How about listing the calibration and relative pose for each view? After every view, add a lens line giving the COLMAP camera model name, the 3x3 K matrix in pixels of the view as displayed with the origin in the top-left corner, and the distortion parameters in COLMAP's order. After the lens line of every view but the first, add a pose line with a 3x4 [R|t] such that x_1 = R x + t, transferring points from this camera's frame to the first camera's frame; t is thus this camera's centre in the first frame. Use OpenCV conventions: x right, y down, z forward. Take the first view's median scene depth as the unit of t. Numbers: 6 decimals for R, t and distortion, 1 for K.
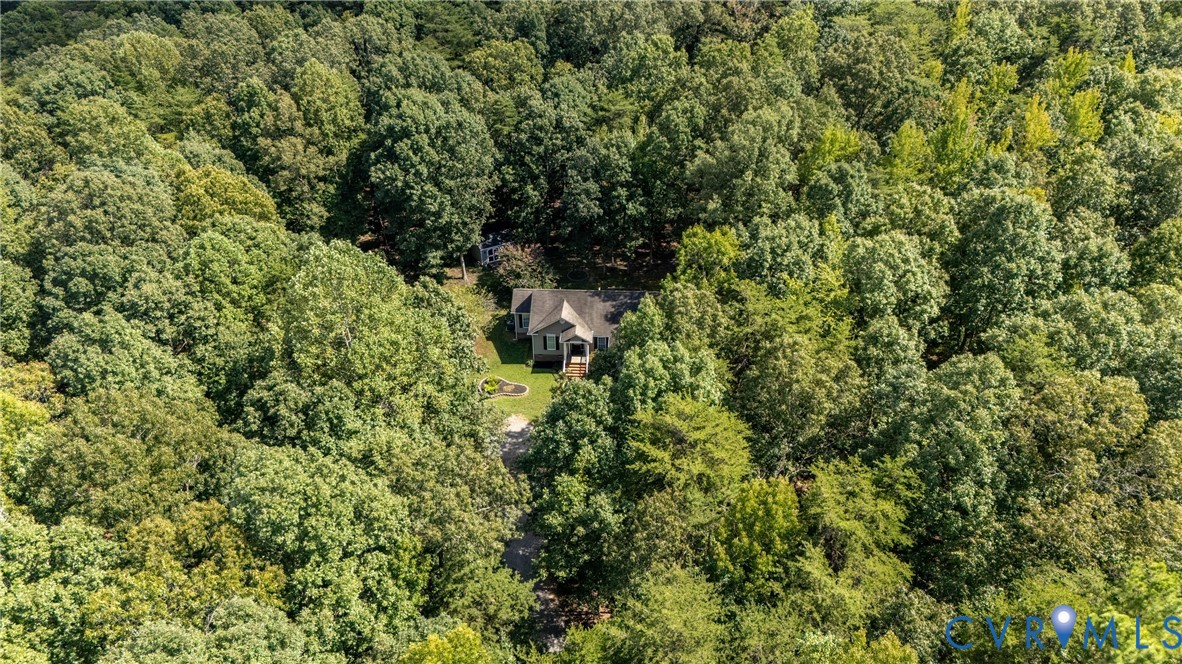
lens RADIAL K [[840.5, 0, 591.0], [0, 840.5, 332.0], [0, 0, 1]] dist [0.084576, -0.000490]
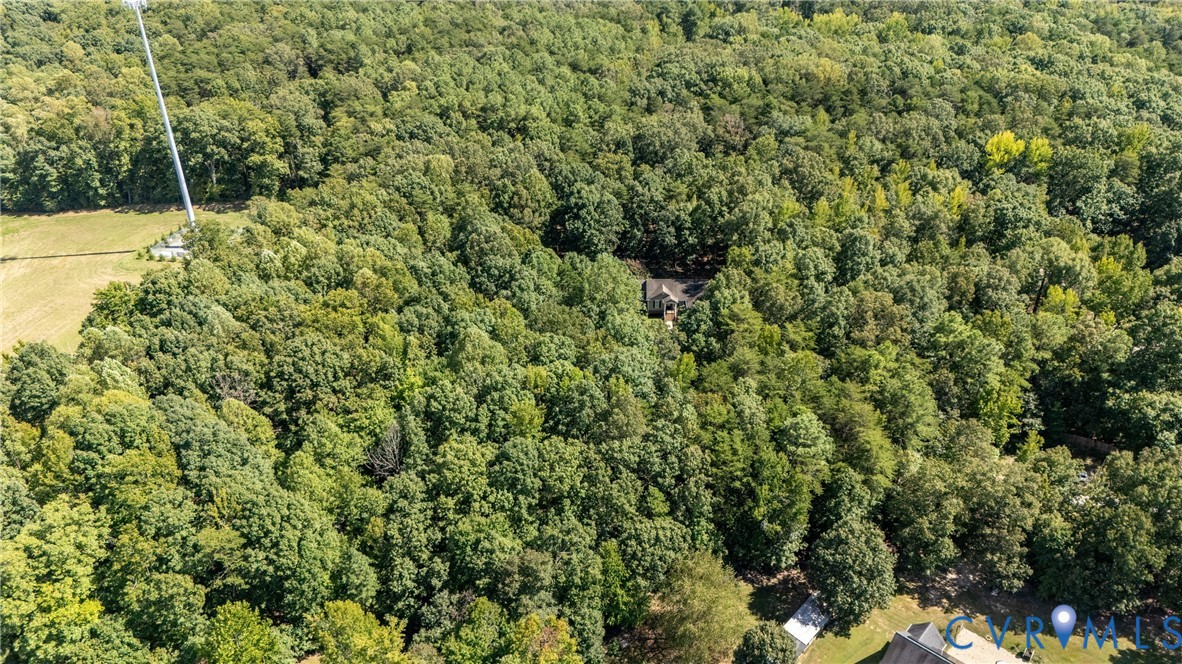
lens RADIAL K [[828.0, 0, 591.0], [0, 828.0, 332.0], [0, 0, 1]] dist [0.162772, -0.000008]
pose [[0.998632, -0.015957, 0.049787, -0.324451], [0.018004, 0.998999, -0.040946, 0.168574], [-0.049084, 0.041787, 0.997920, -1.085896]]
